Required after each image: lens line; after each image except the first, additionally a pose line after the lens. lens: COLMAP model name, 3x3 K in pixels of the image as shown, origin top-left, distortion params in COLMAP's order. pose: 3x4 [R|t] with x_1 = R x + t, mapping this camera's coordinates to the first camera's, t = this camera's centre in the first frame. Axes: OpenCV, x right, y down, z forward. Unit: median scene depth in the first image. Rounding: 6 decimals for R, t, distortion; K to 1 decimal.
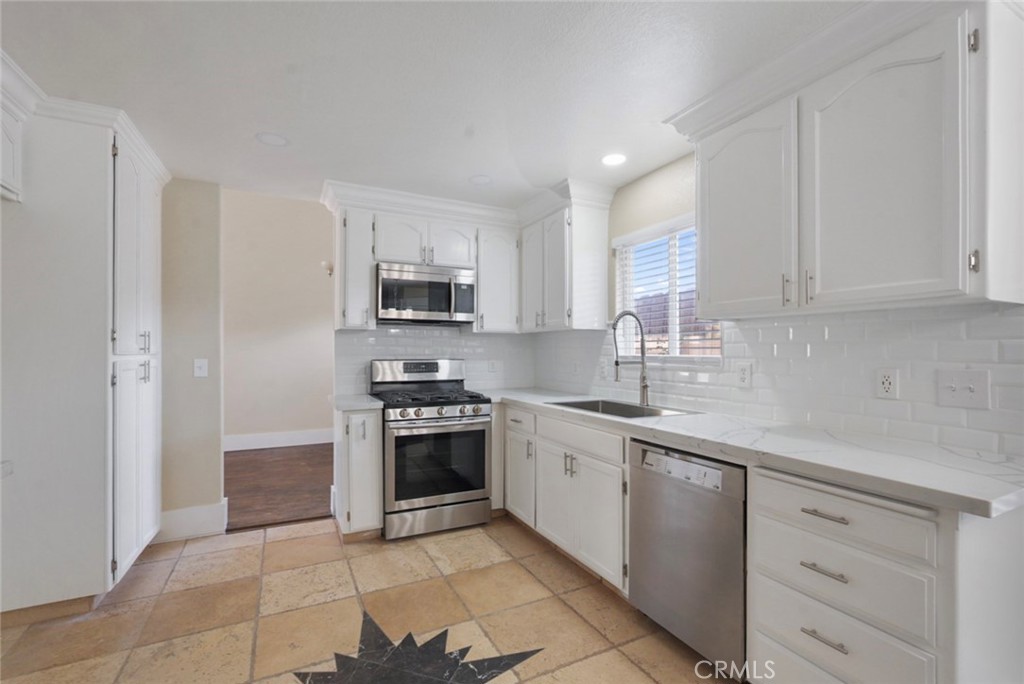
lens RADIAL K [[450.1, 0, 509.2], [0, 450.1, 349.7], [0, 0, 1]] dist [-0.008441, 0.002144]
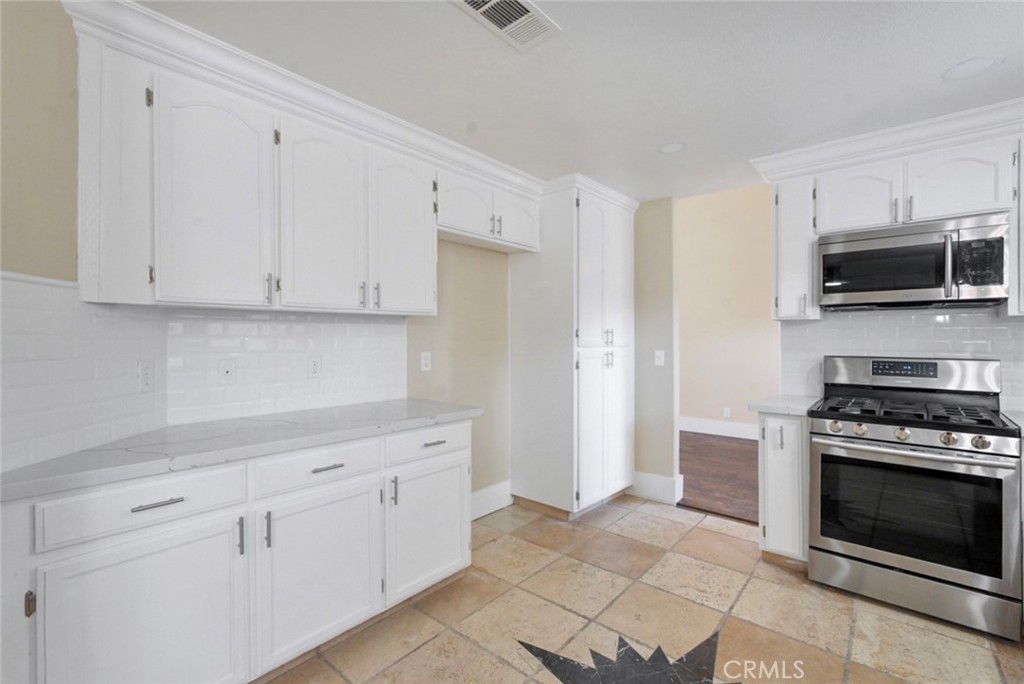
lens RADIAL K [[450.1, 0, 511.1], [0, 450.1, 339.4], [0, 0, 1]] dist [-0.008441, 0.002144]
pose [[0.387946, -0.001335, -0.921681, 0.272062], [-0.000588, 0.999998, -0.001696, -0.007383], [0.921682, 0.001200, 0.387945, 0.197950]]
